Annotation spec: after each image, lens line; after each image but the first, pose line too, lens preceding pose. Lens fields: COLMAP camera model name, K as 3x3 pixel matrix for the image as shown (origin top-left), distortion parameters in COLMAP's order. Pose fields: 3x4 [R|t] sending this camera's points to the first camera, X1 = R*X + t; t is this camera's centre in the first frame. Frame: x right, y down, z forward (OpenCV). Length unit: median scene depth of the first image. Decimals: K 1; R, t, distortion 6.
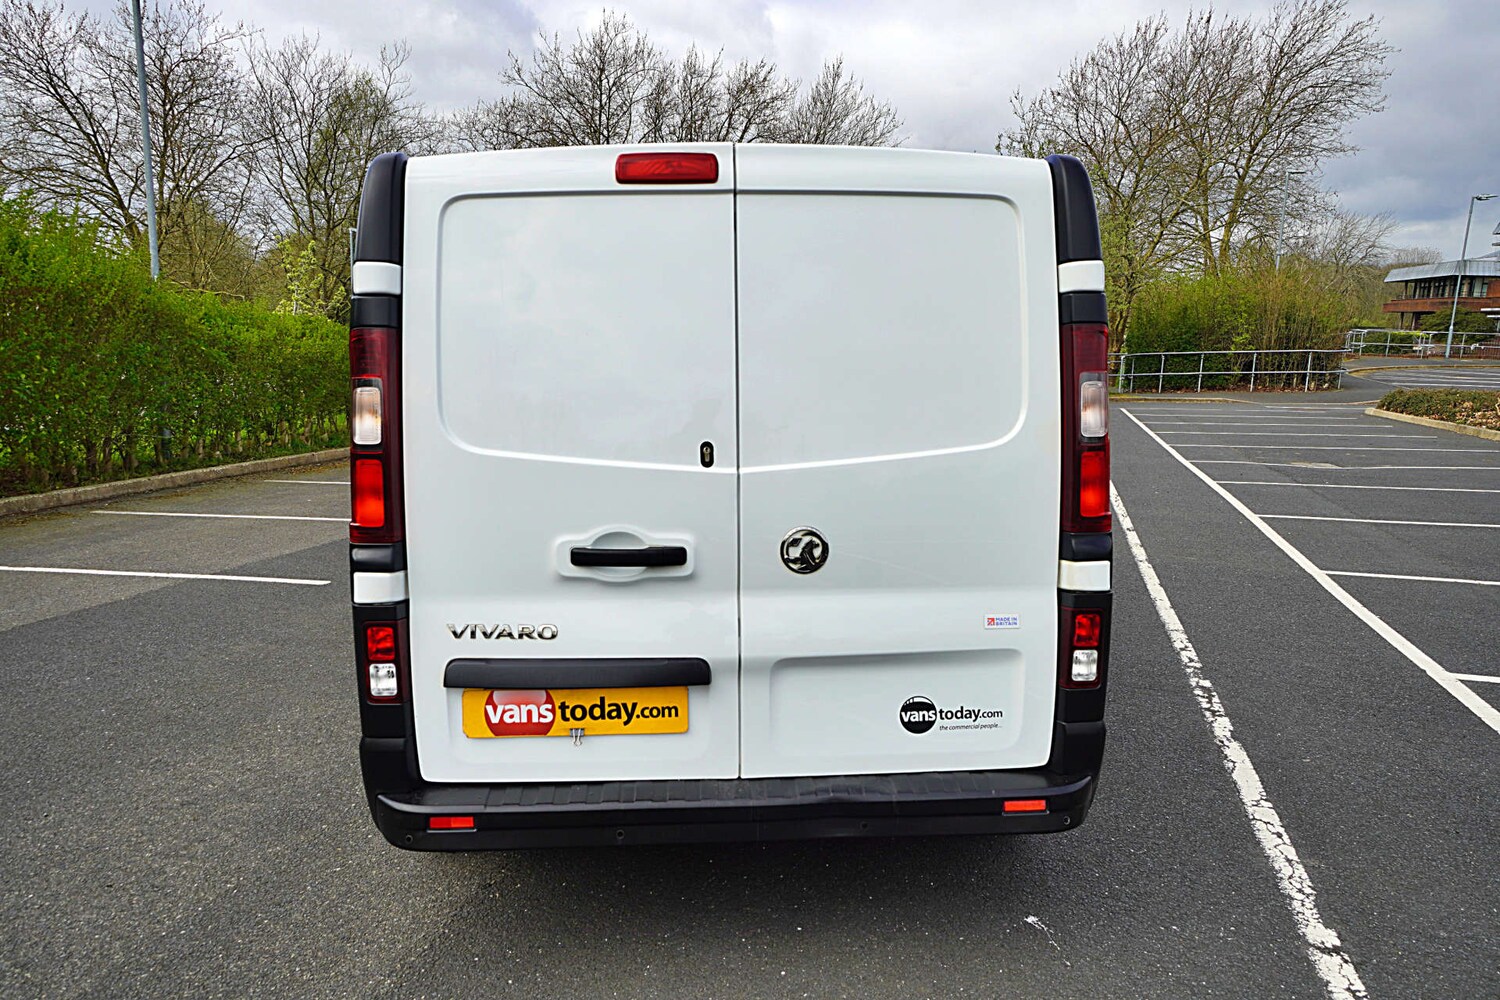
lens RADIAL K [[1123.1, 0, 731.1], [0, 1123.1, 495.0], [0, 0, 1]] dist [0.014998, 0.035538]
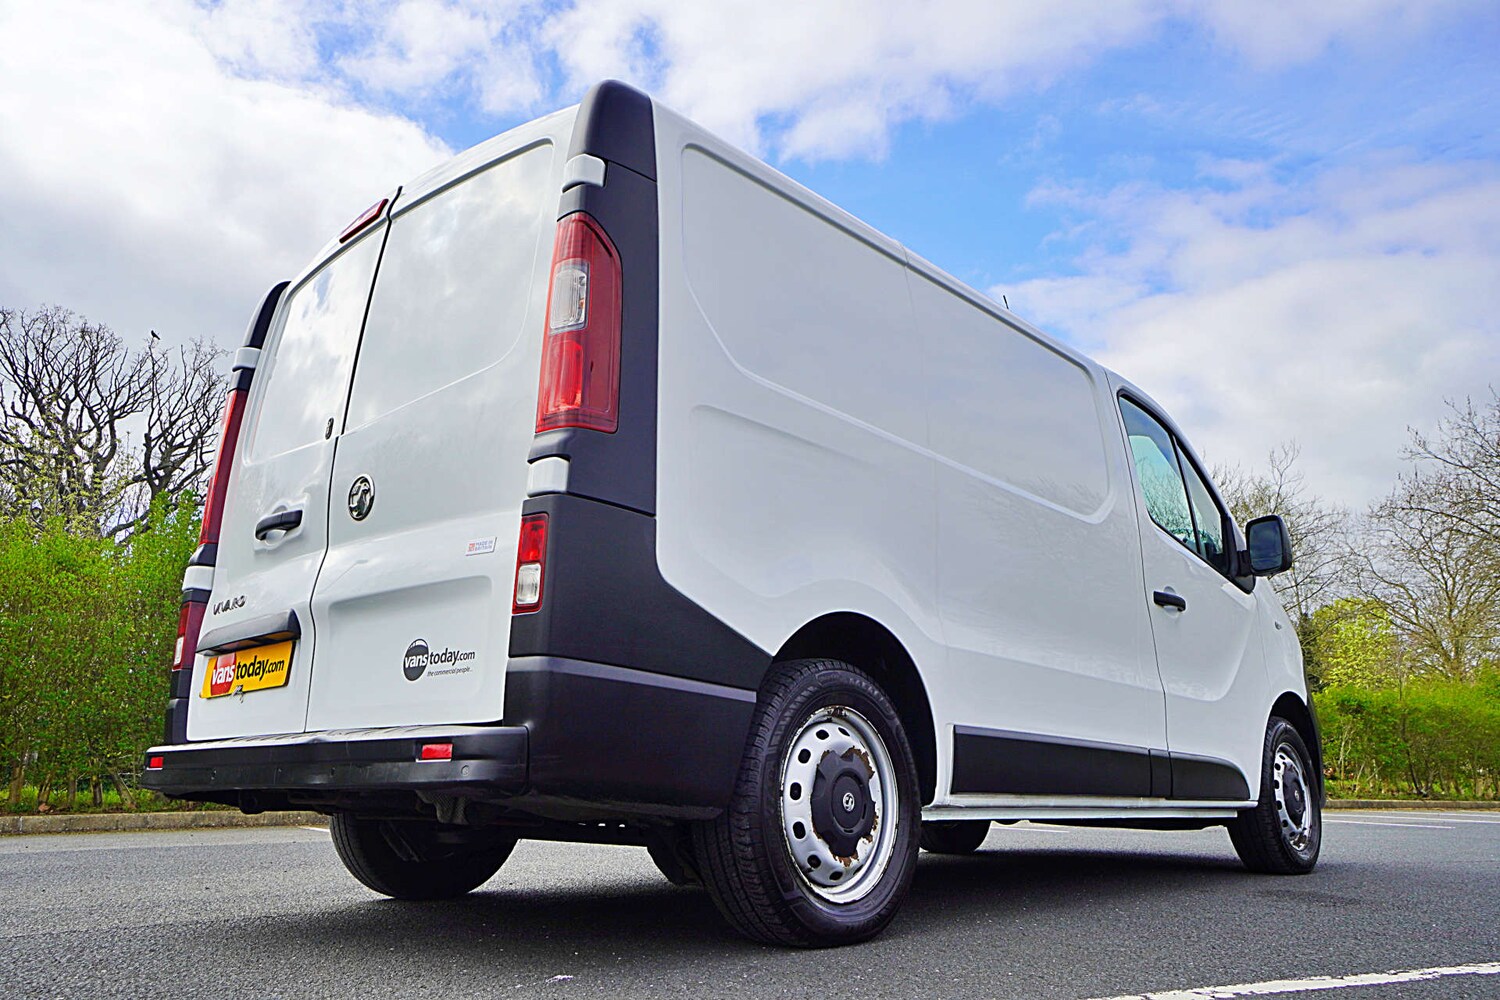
lens RADIAL K [[1123.1, 0, 738.3], [0, 1123.1, 492.3], [0, 0, 1]] dist [0.014998, 0.035538]
pose [[0.697940, -0.172433, -0.695087, 1.016123], [-0.097827, 0.938528, -0.331053, 0.349813], [0.709443, 0.299053, 0.638167, 0.580315]]
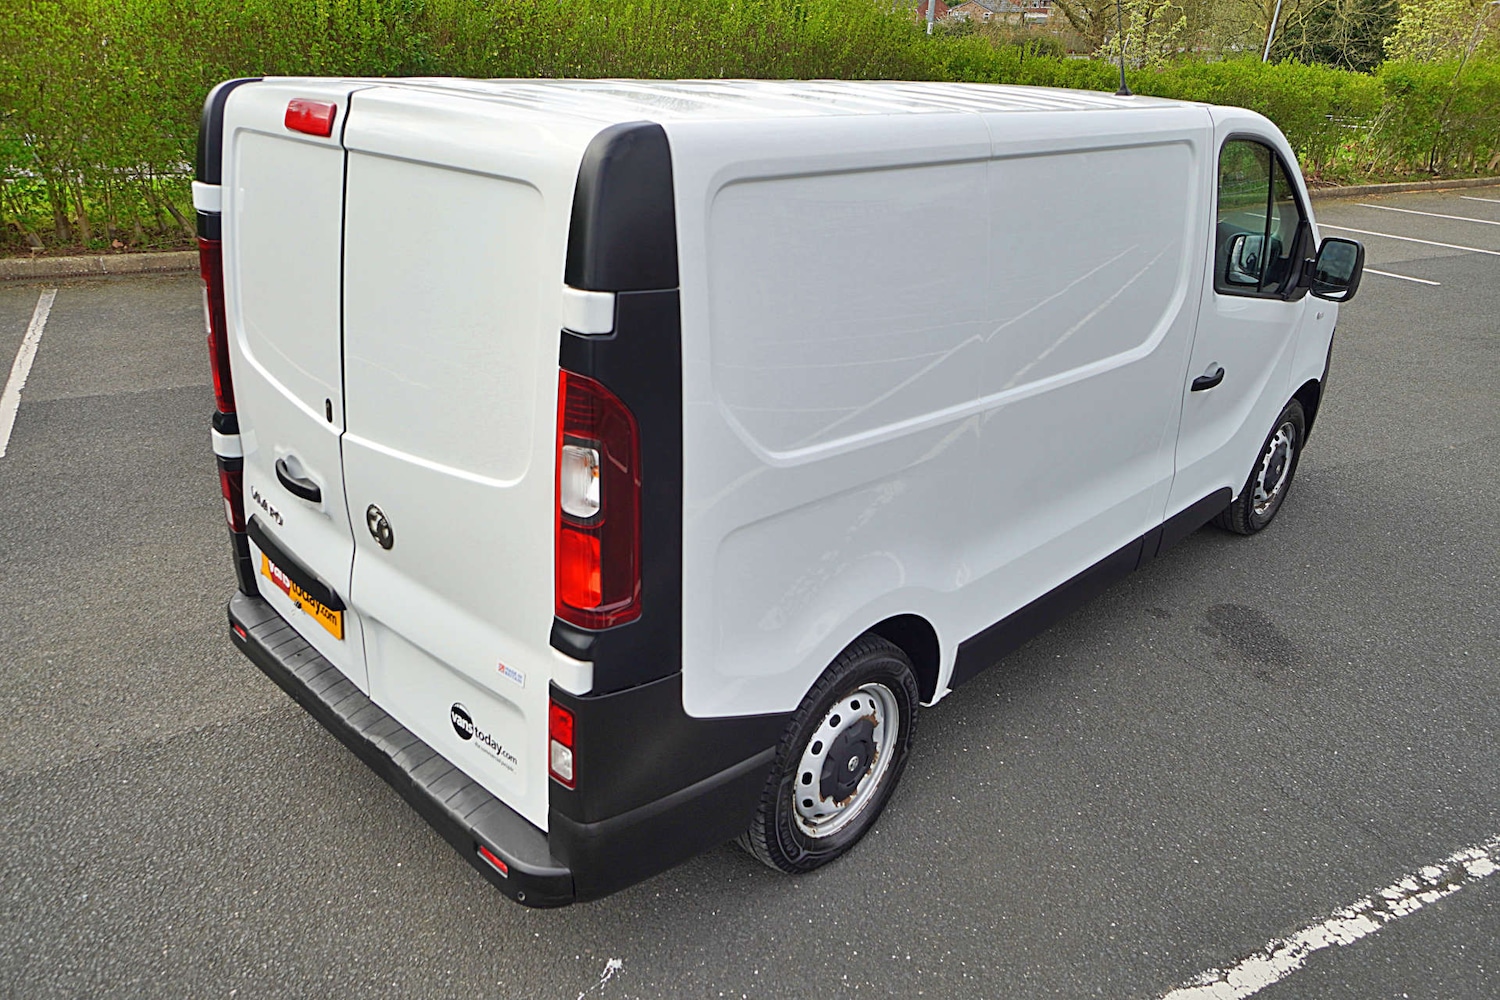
lens RADIAL K [[1056.2, 0, 736.8], [0, 1056.2, 493.3], [0, 0, 1]] dist [0.002697, 0.035410]
pose [[0.677956, 0.313590, -0.664859, 0.890738], [-0.127665, 0.940927, 0.313621, -0.312907], [0.723932, -0.127742, 0.677941, 0.590227]]
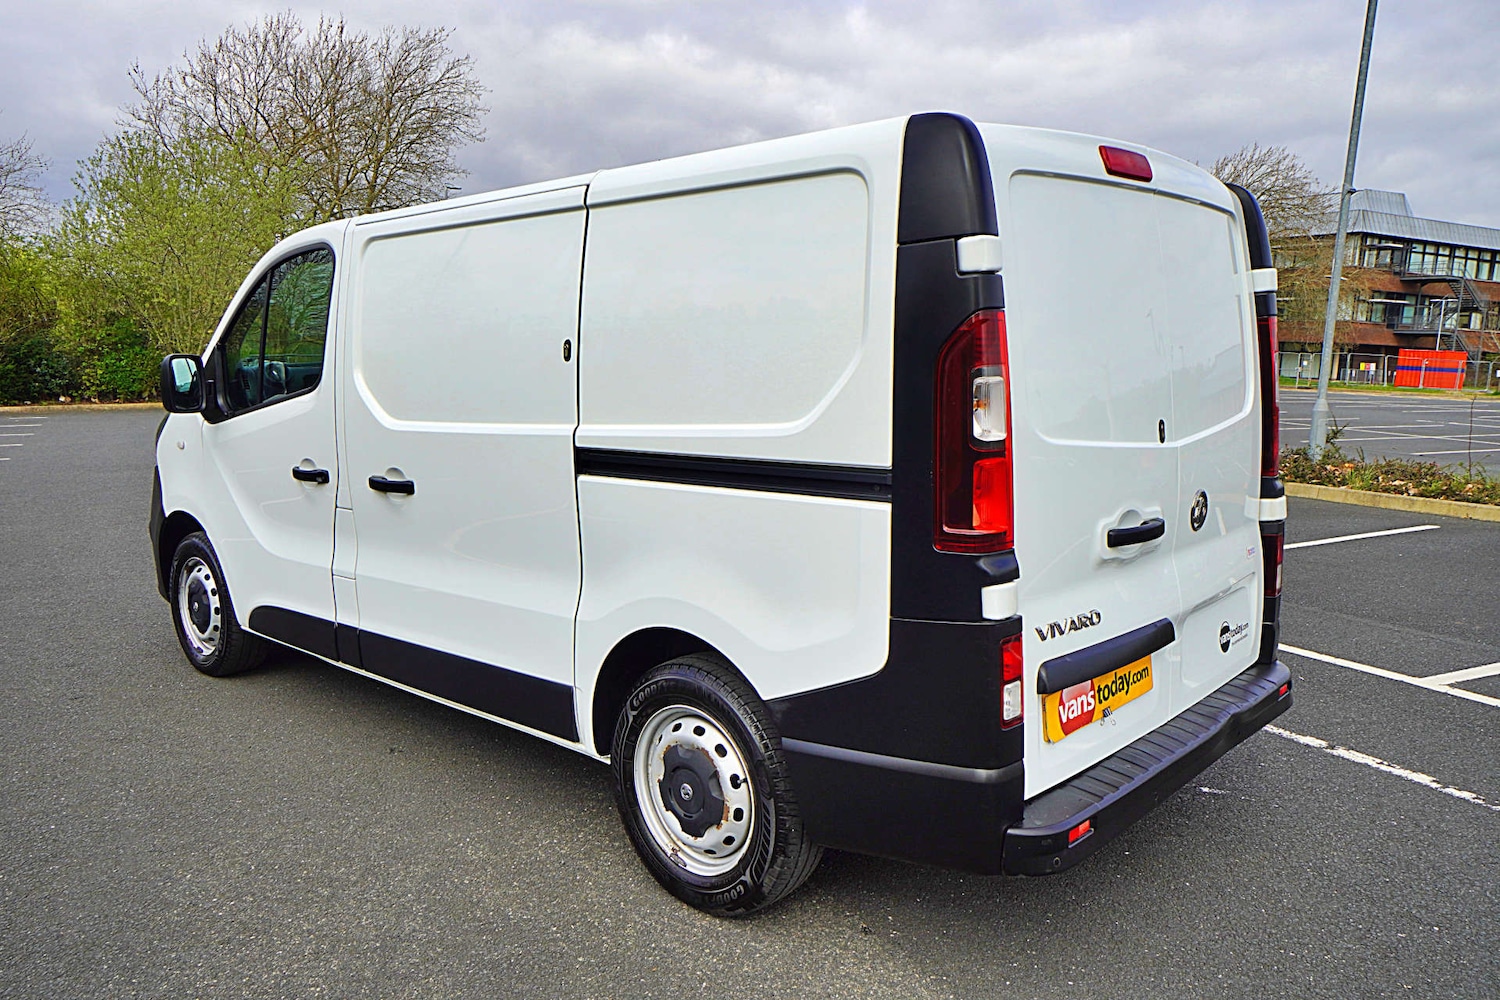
lens RADIAL K [[1123.1, 0, 738.8], [0, 1123.1, 493.0], [0, 0, 1]] dist [0.014998, 0.035538]
pose [[0.716509, -0.094689, 0.691122, -1.059705], [0.097099, 0.994638, 0.035607, -0.054461], [-0.690787, 0.041595, 0.721861, 0.487265]]
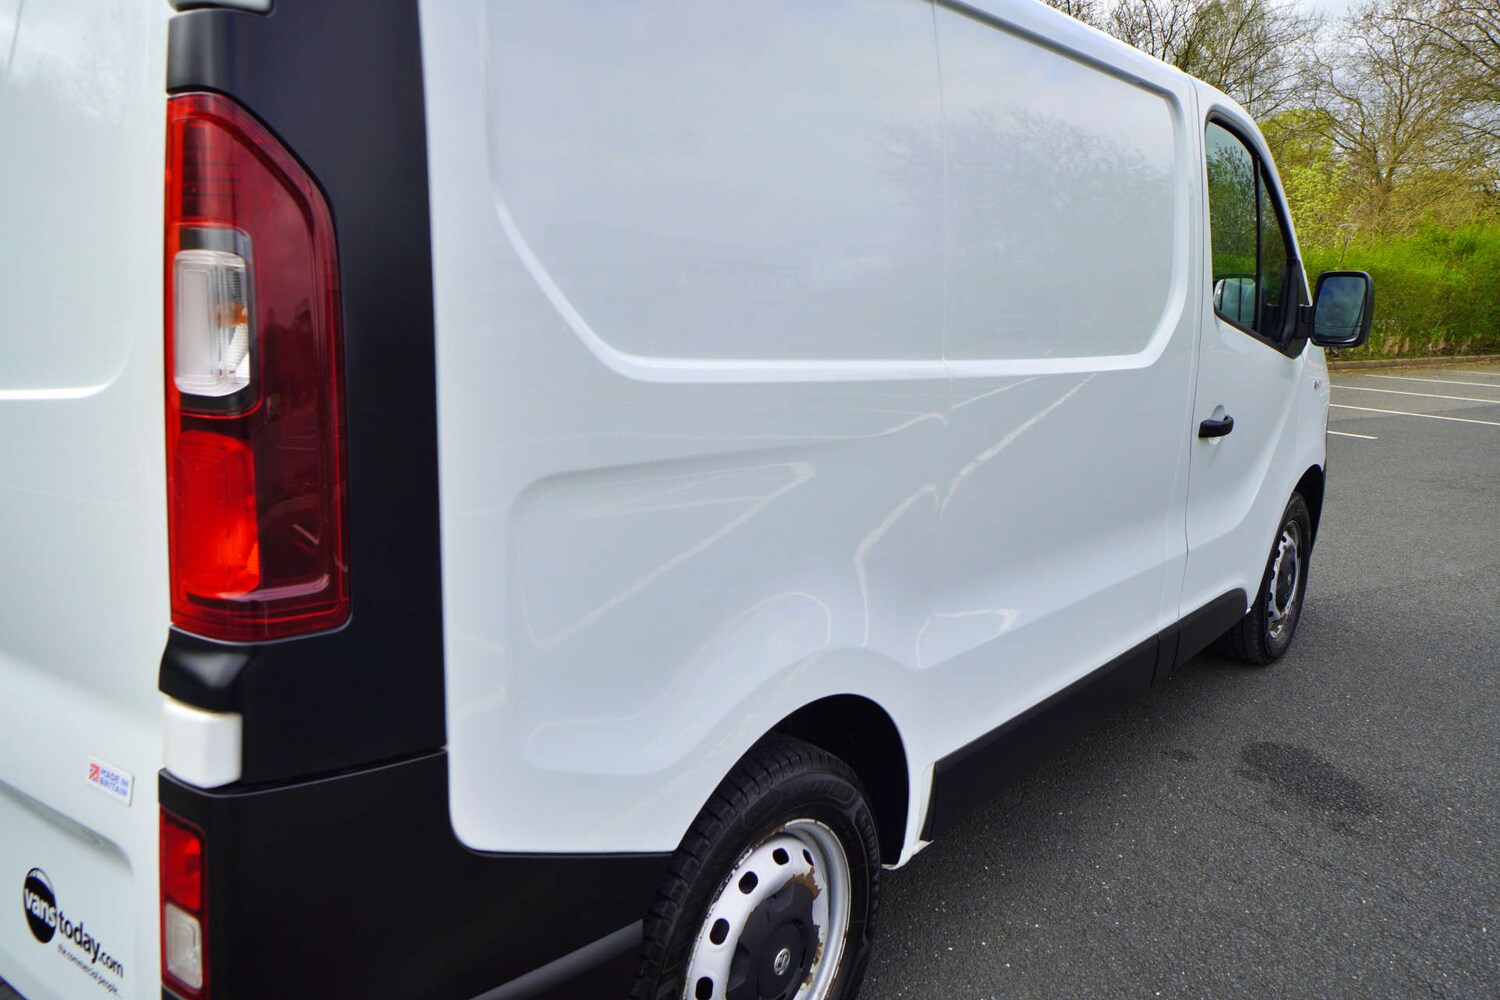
lens RADIAL K [[1123.1, 0, 738.2], [0, 1123.1, 487.0], [0, 0, 1]] dist [0.014998, 0.035538]
pose [[0.742748, 0.150483, -0.652441, 0.726349], [-0.116119, 0.988602, 0.095825, -0.080036], [0.659425, 0.004587, 0.751757, 0.835658]]
